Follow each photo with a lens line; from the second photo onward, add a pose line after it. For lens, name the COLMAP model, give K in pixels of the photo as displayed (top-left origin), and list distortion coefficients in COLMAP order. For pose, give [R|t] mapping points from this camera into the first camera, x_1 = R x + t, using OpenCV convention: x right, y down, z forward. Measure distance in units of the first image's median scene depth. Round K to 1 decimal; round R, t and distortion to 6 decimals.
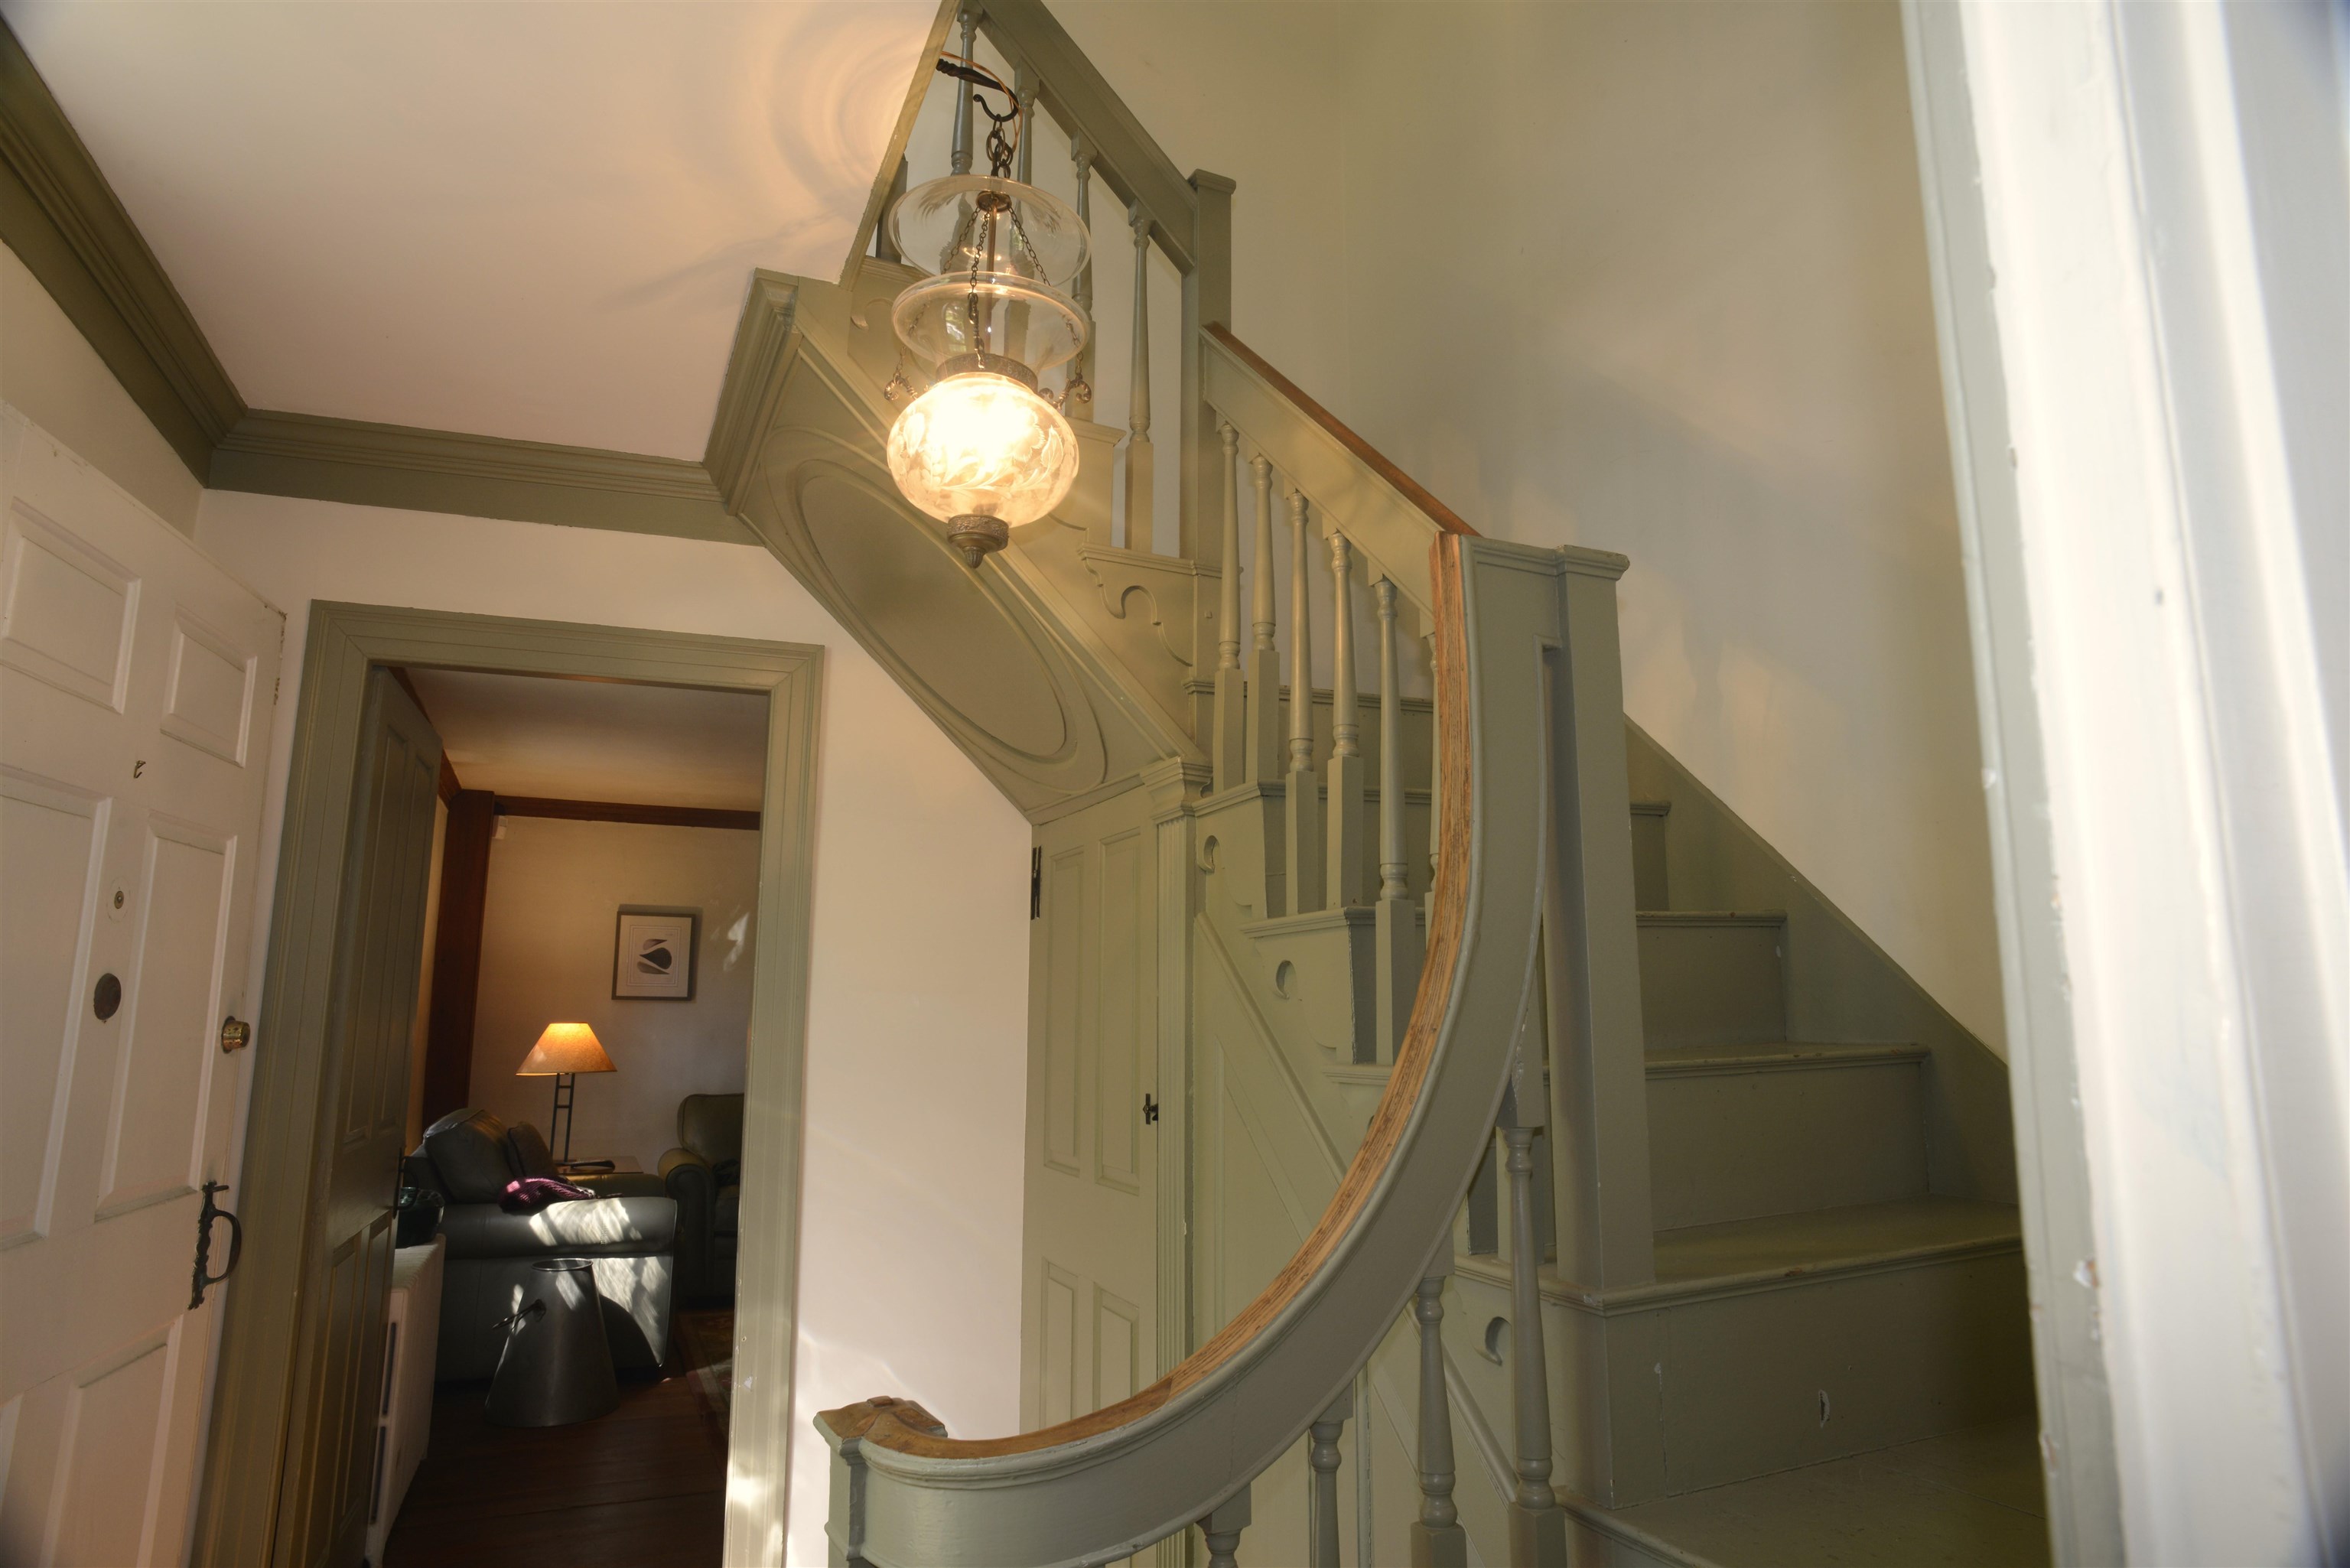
lens RADIAL K [[1339.6, 0, 1175.0], [0, 1339.6, 784.0], [0, 0, 1]] dist [-0.097678, 0.066290]
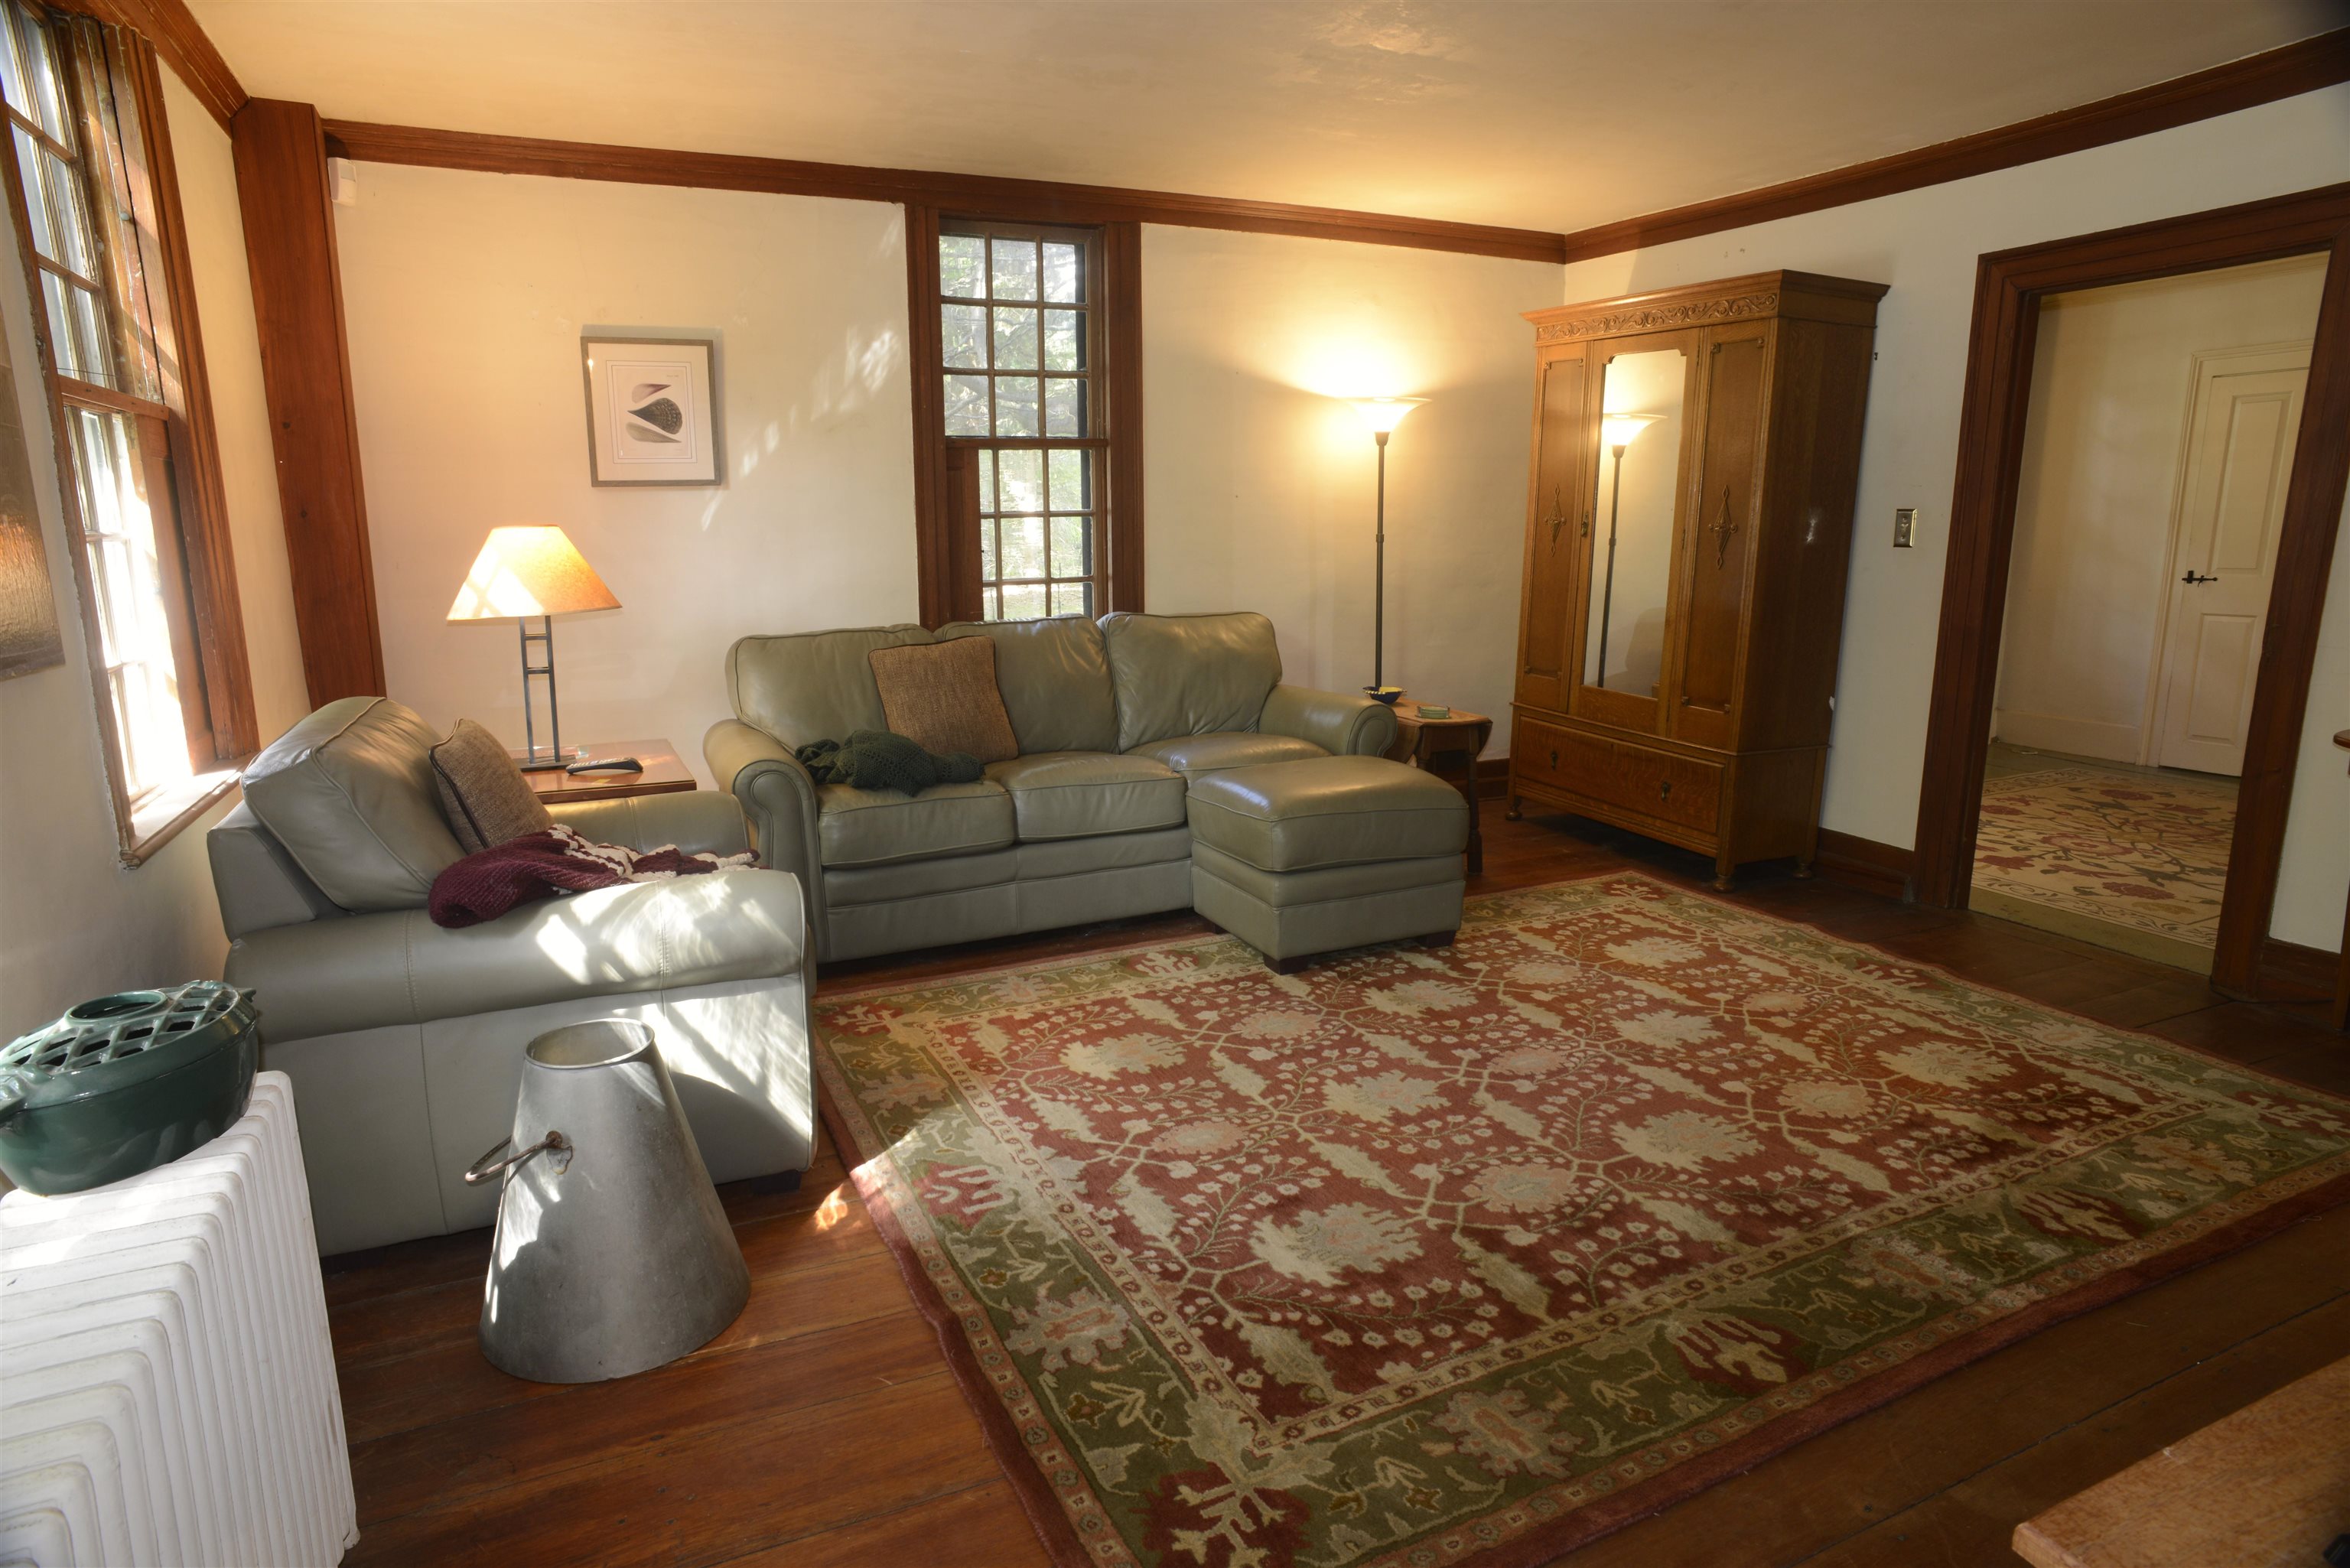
lens RADIAL K [[1339.6, 0, 1175.0], [0, 1339.6, 784.0], [0, 0, 1]] dist [-0.097678, 0.066290]
pose [[0.999793, -0.016568, 0.011785, -0.173096], [0.011084, 0.930073, 0.367207, 0.073304], [-0.017045, -0.367000, 0.930065, 0.391501]]
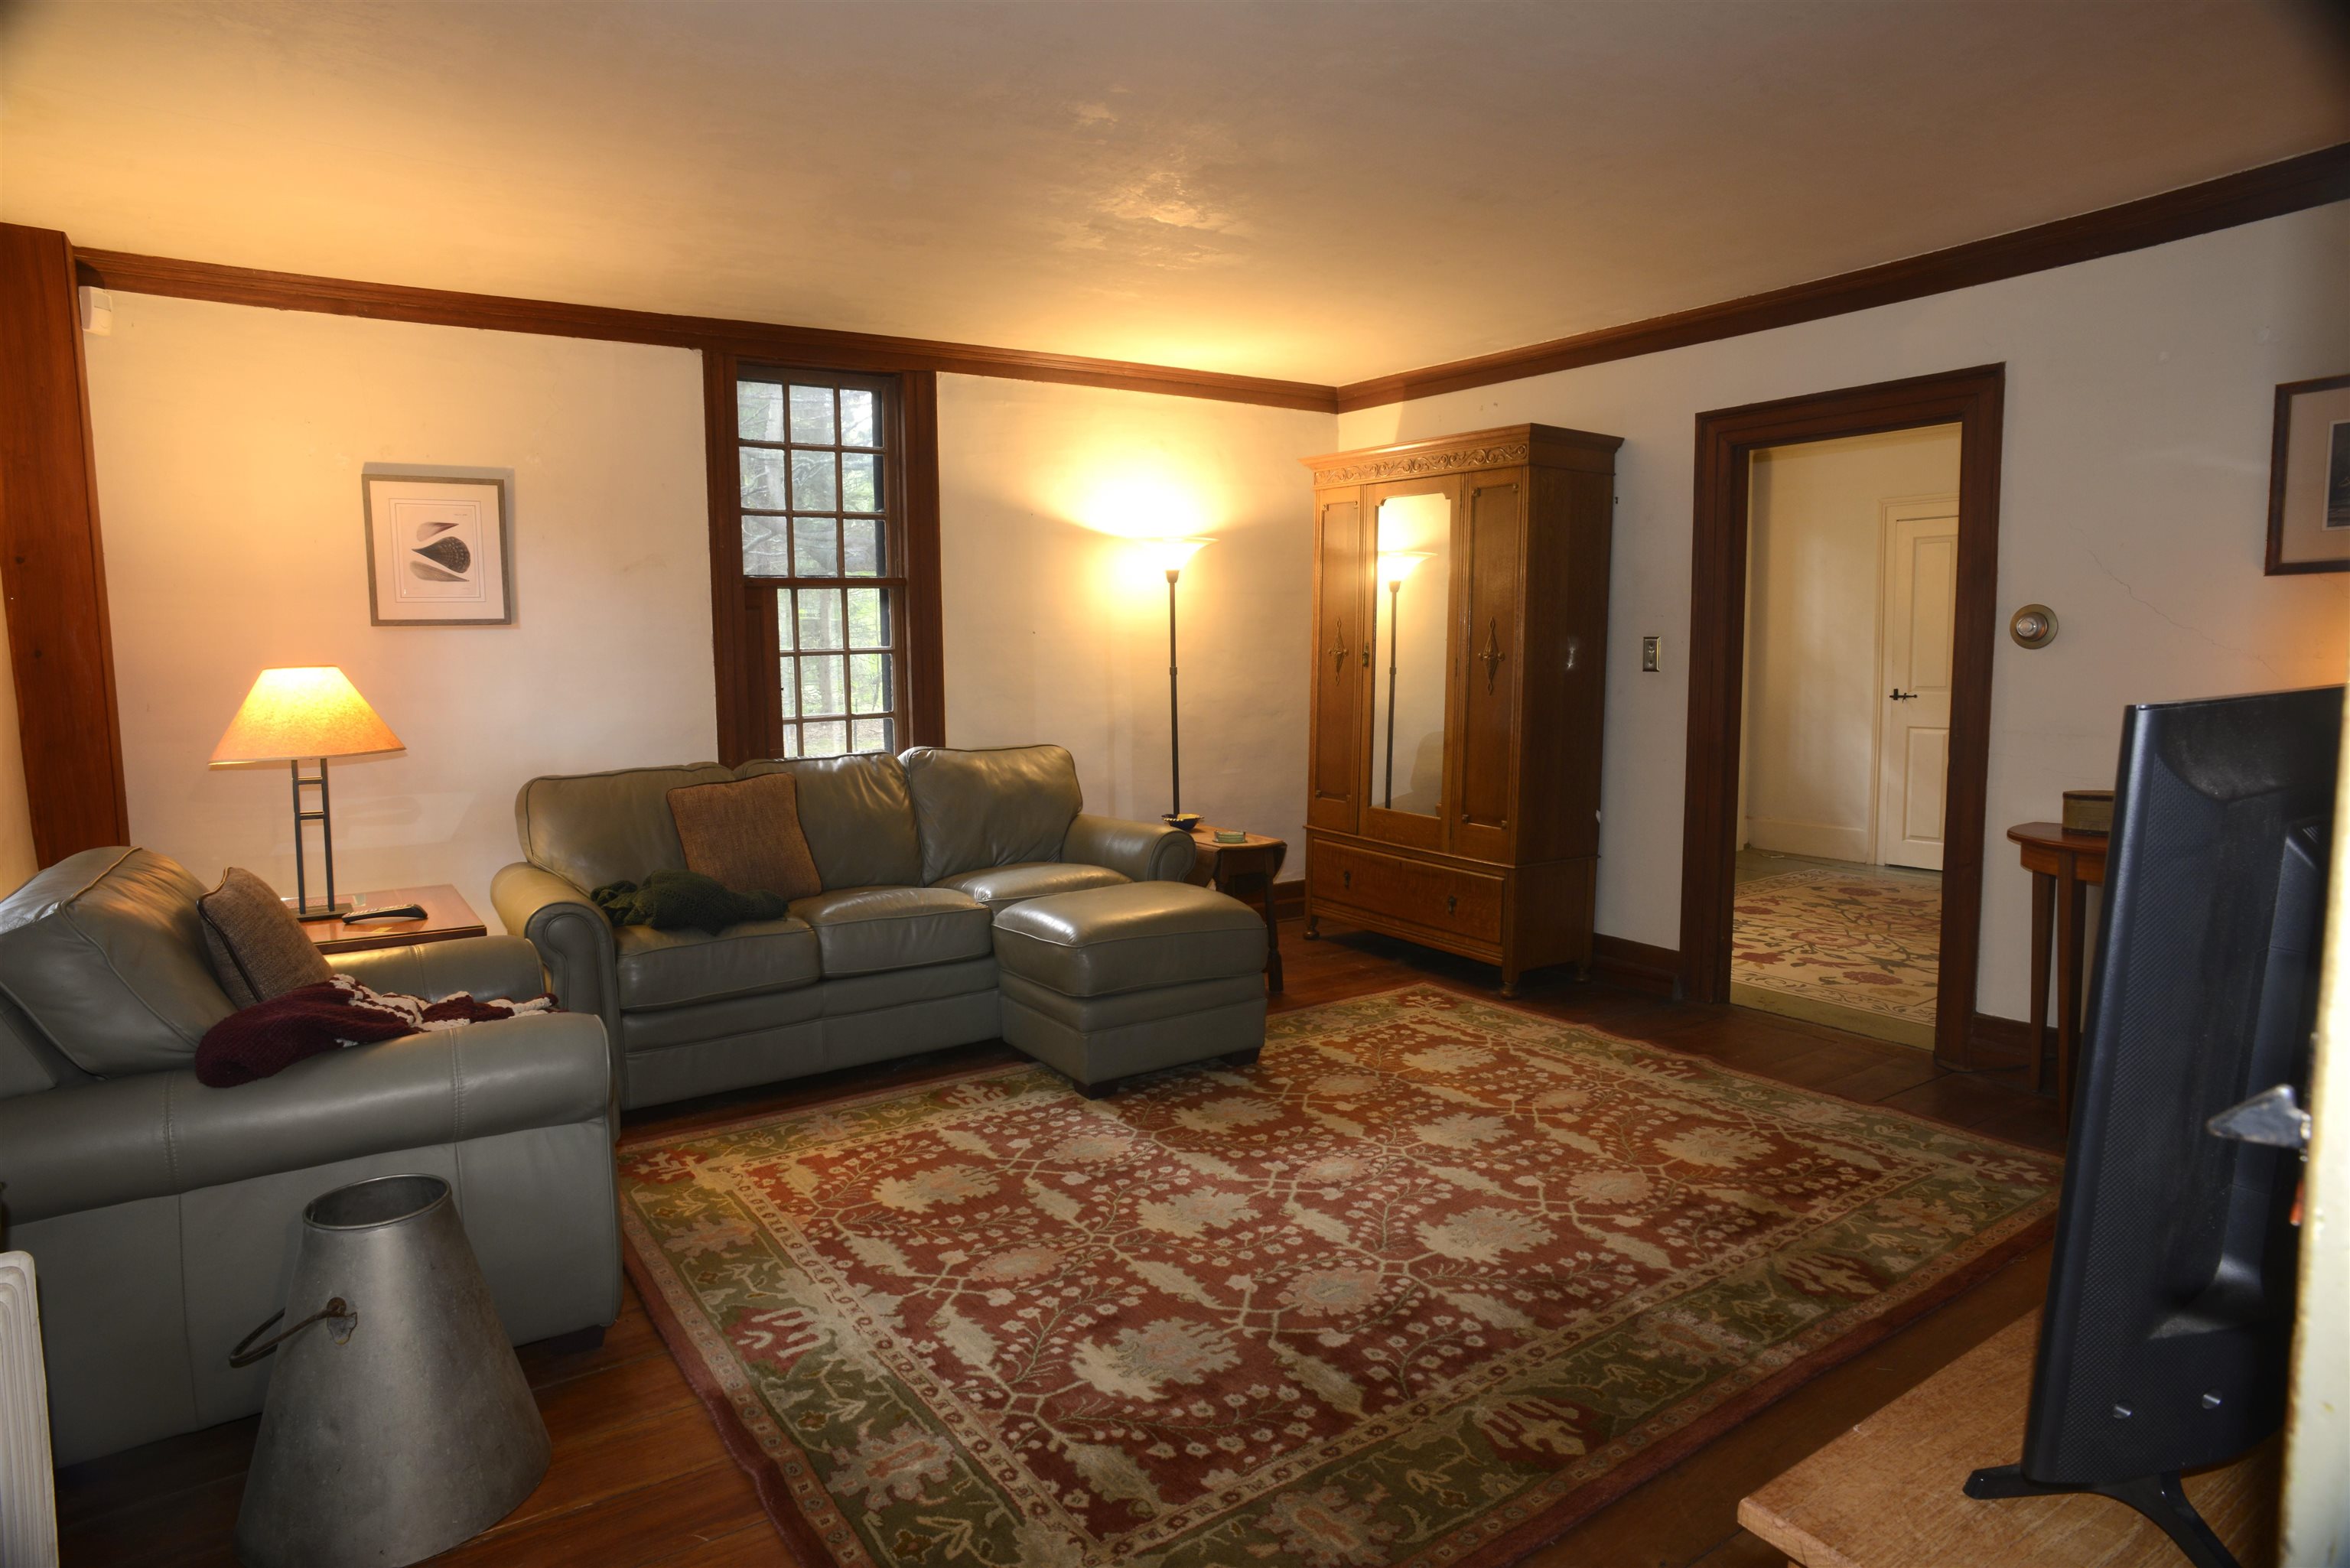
lens RADIAL K [[1339.6, 0, 1175.0], [0, 1339.6, 784.0], [0, 0, 1]] dist [-0.097678, 0.066290]
pose [[0.986094, -0.037254, 0.161961, -0.174929], [-0.008773, 0.961524, 0.274582, 0.069798], [-0.165959, -0.272184, 0.947826, 0.377699]]
